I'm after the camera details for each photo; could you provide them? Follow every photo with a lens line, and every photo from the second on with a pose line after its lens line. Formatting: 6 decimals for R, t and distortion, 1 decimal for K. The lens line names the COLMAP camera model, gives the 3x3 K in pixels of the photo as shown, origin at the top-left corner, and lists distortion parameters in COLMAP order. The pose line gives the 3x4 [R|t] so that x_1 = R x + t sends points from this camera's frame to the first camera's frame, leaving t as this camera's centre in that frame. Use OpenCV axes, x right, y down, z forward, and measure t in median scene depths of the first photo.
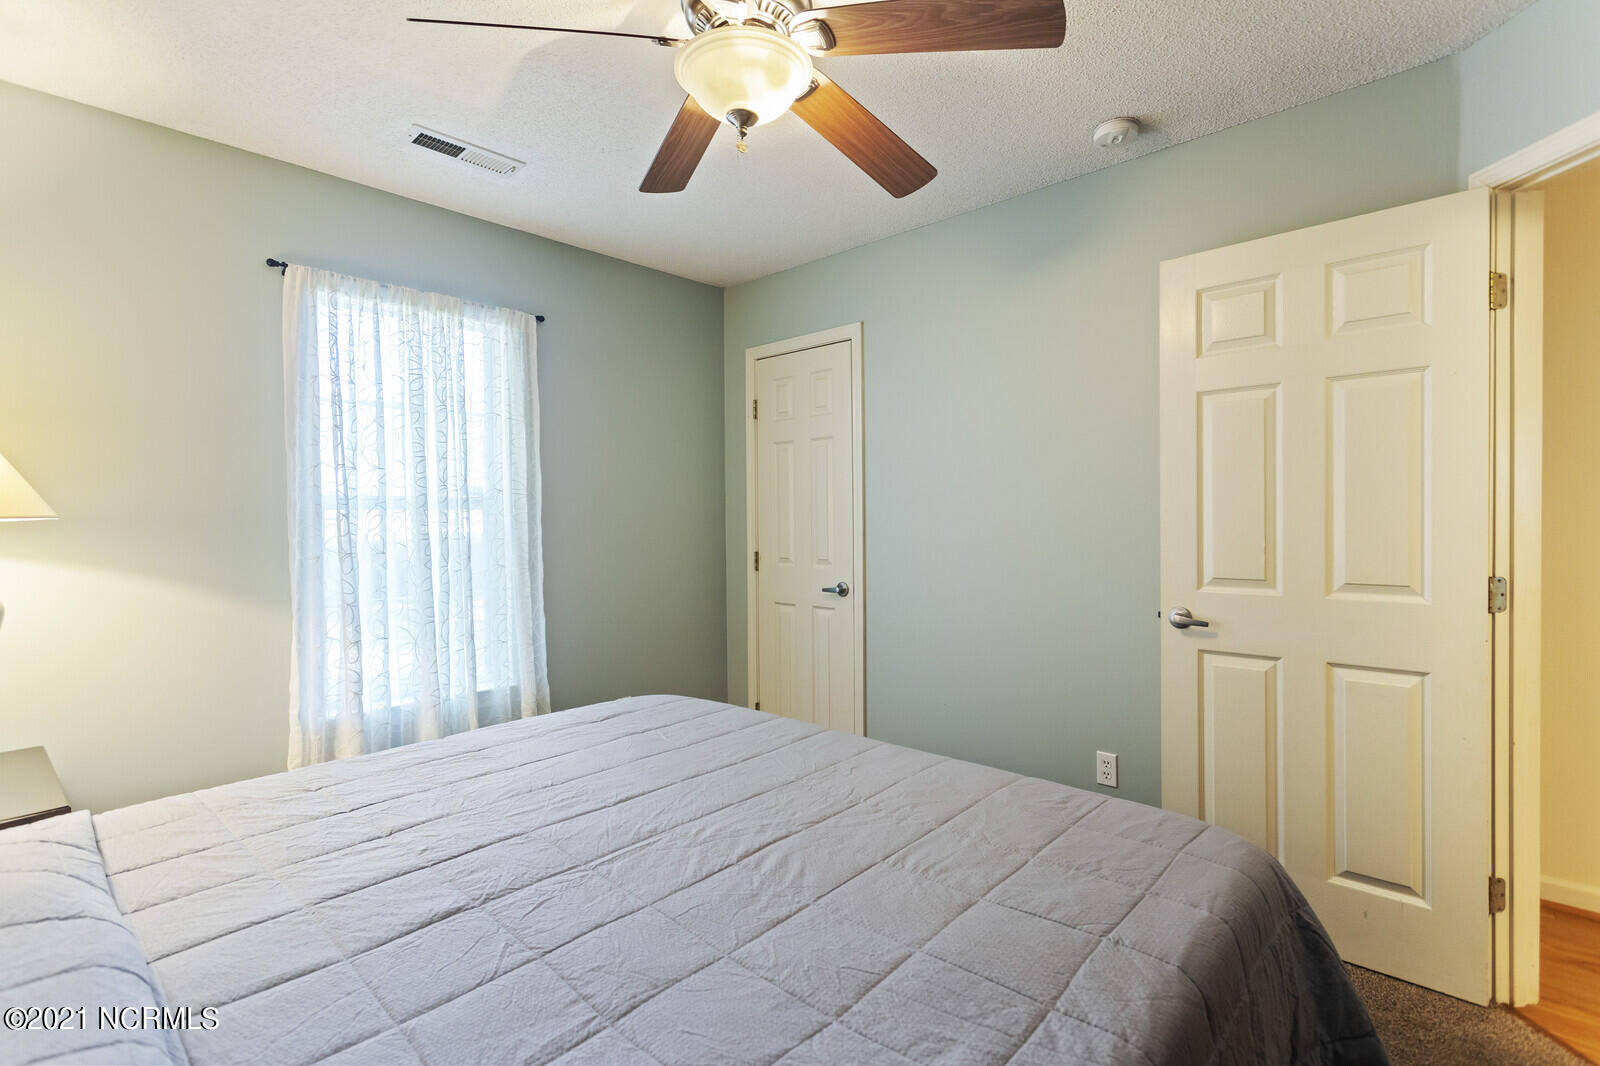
lens RADIAL K [[754.0, 0, 800.0], [0, 754.0, 533.0], [0, 0, 1]] dist [0.024597, 0.000014]
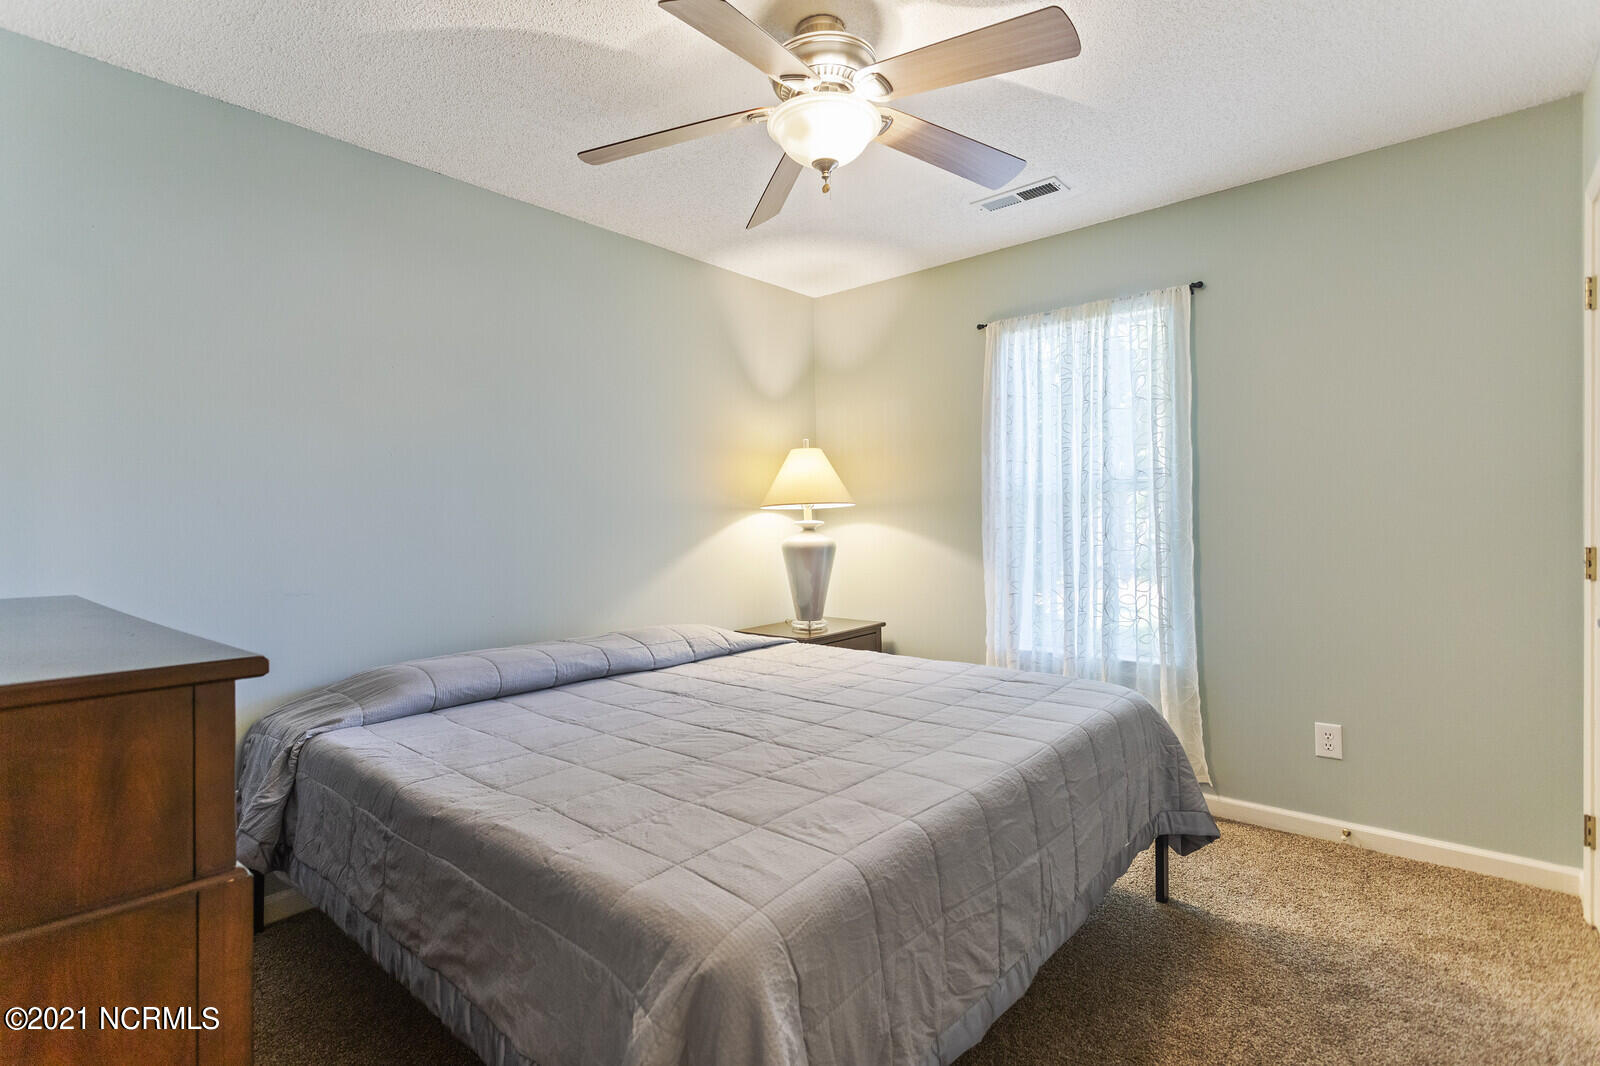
lens RADIAL K [[756.0, 0, 799.9], [0, 756.0, 526.1], [0, 0, 1]] dist [0.001282, 0.000217]
pose [[0.027330, 0.019402, -0.999438, 1.282761], [-0.012866, 0.999736, 0.019056, 0.010645], [0.999544, 0.012338, 0.027573, 1.045108]]
